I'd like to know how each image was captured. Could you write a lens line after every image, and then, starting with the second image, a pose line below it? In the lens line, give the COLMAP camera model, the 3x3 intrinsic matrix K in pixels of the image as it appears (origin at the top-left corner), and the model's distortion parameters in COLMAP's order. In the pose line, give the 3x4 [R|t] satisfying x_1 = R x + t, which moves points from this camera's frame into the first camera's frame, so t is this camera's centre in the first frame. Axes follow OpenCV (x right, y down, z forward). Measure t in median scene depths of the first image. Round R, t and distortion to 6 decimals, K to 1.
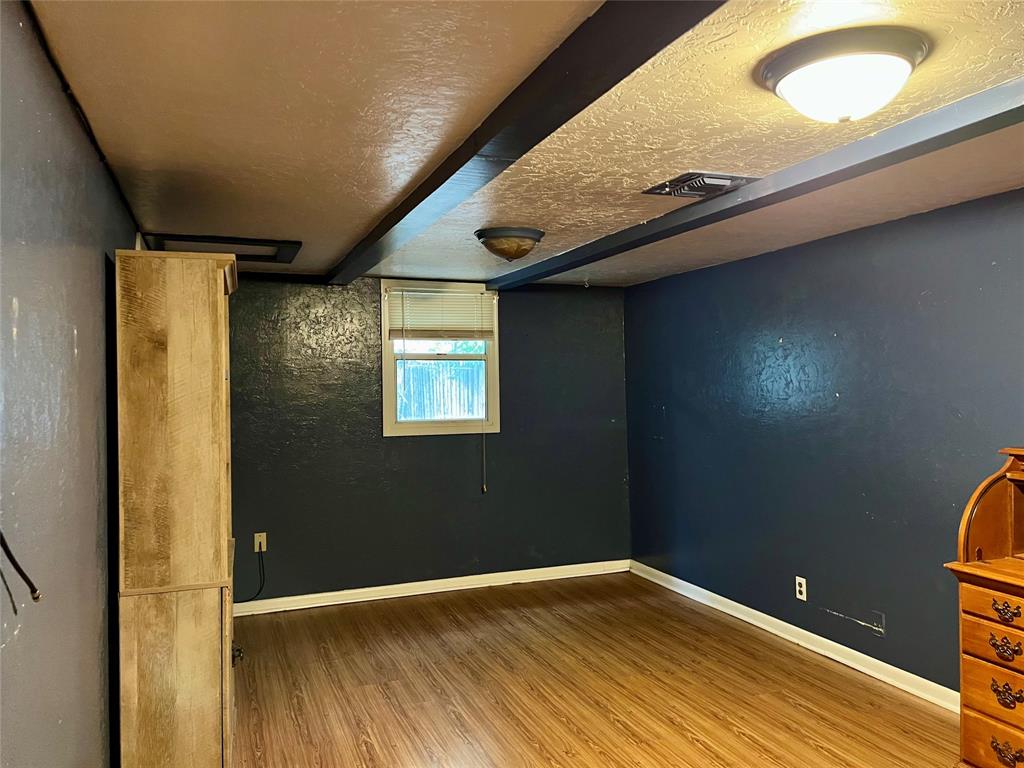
lens RADIAL K [[767.8, 0, 512.1], [0, 767.8, 385.8], [0, 0, 1]] dist [0.032010, 0.000439]
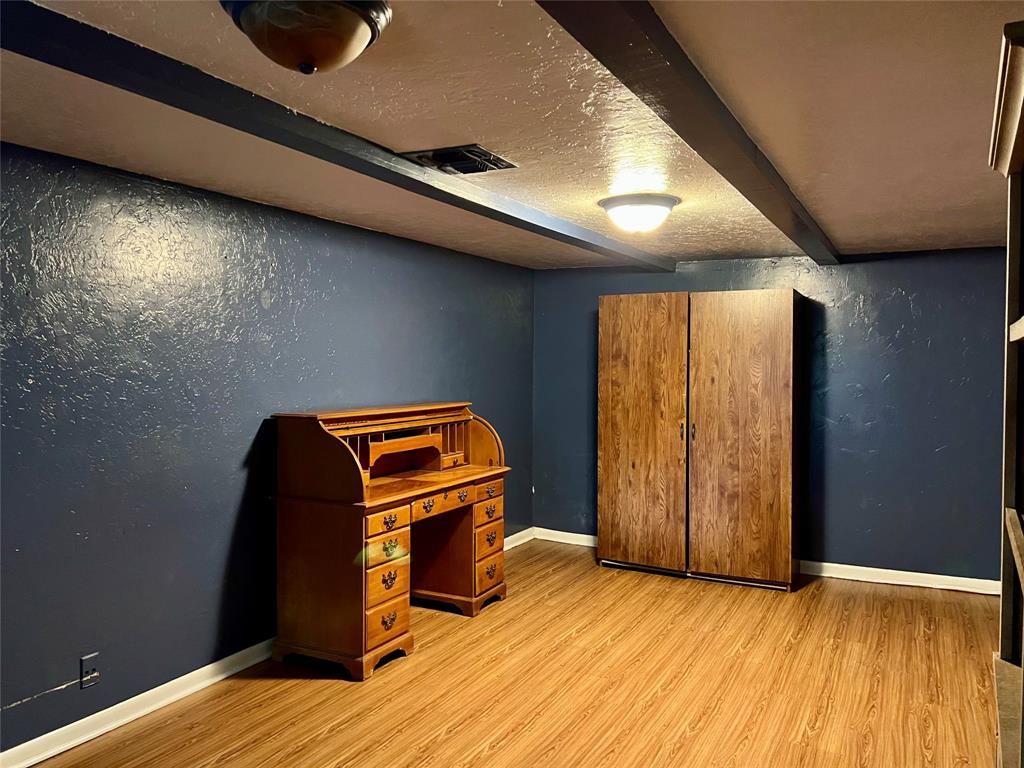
lens RADIAL K [[767.8, 0, 513.0], [0, 767.8, 377.5], [0, 0, 1]] dist [0.032010, 0.000439]
pose [[-0.646759, 0.001782, 0.762693, -0.473943], [0.009908, 0.999933, 0.006066, 0.011422], [-0.762630, 0.011480, -0.646733, 1.368165]]
